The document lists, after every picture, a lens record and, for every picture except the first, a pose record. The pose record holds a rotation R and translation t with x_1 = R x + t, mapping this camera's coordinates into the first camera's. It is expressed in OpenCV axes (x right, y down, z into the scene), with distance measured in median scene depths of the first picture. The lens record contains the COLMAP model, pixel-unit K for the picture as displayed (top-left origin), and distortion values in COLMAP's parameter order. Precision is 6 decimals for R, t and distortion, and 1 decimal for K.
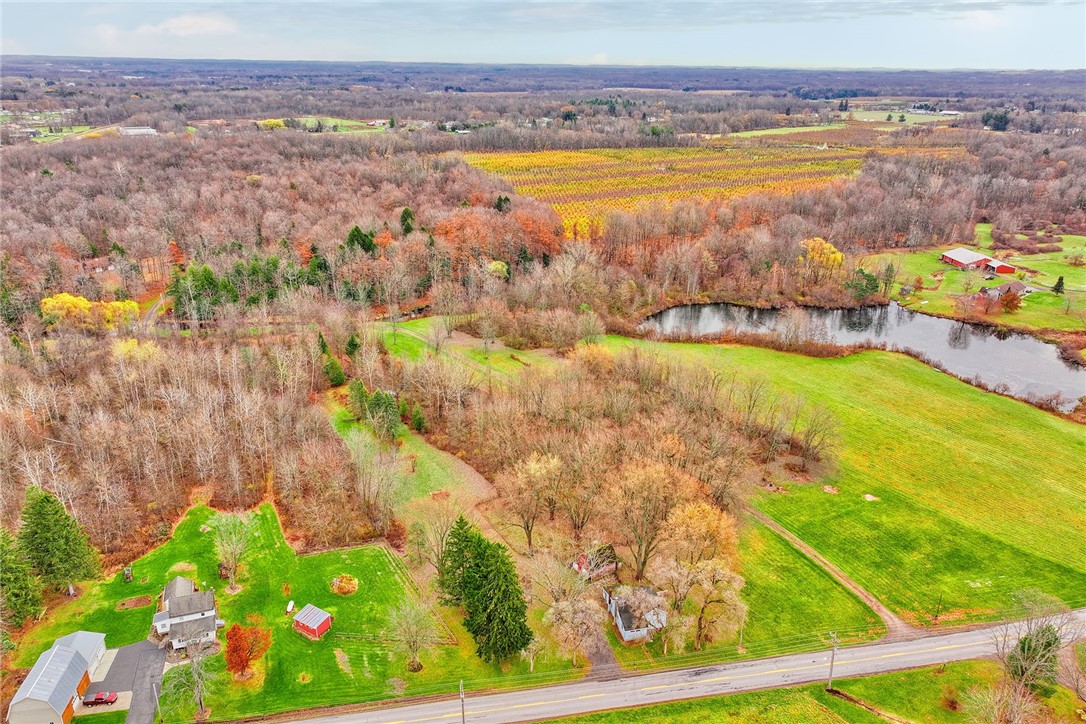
lens RADIAL K [[788.6, 0, 543.0], [0, 788.6, 362.0], [0, 0, 1]] dist [-0.004481, 0.028629]
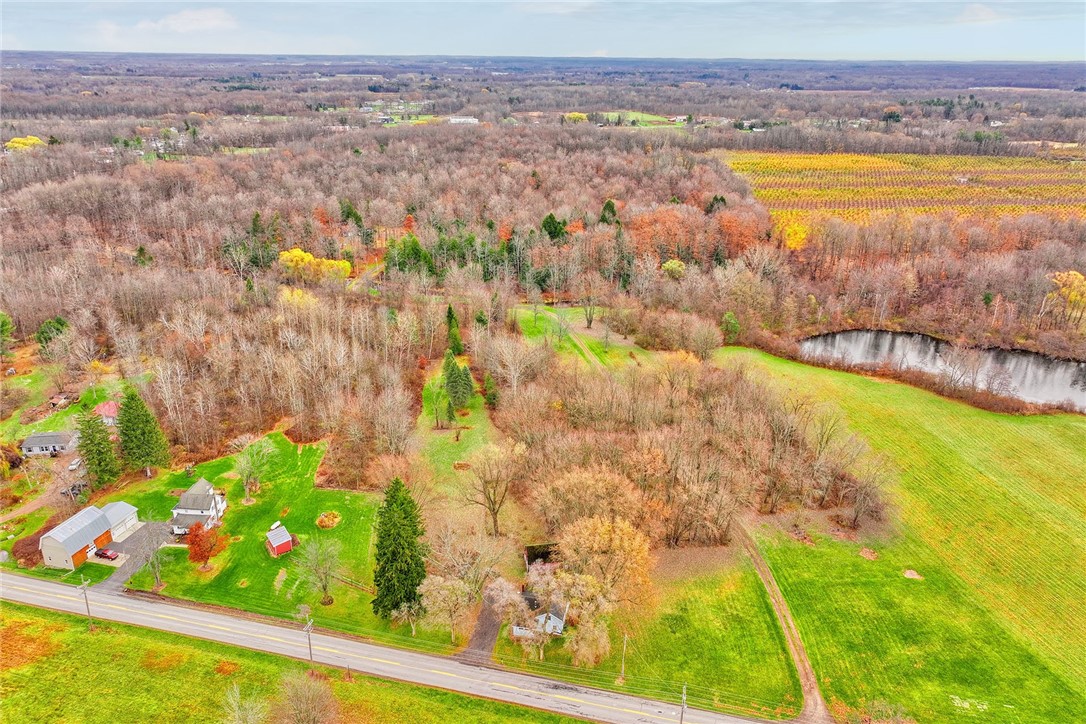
lens RADIAL K [[788.5, 0, 543.0], [0, 788.5, 362.0], [0, 0, 1]] dist [0.009895, 0.004180]
pose [[0.904230, 0.151898, -0.399118, 0.205654], [-0.151039, 0.987949, 0.033809, -0.011147], [0.399444, 0.029711, 0.916276, 0.039939]]
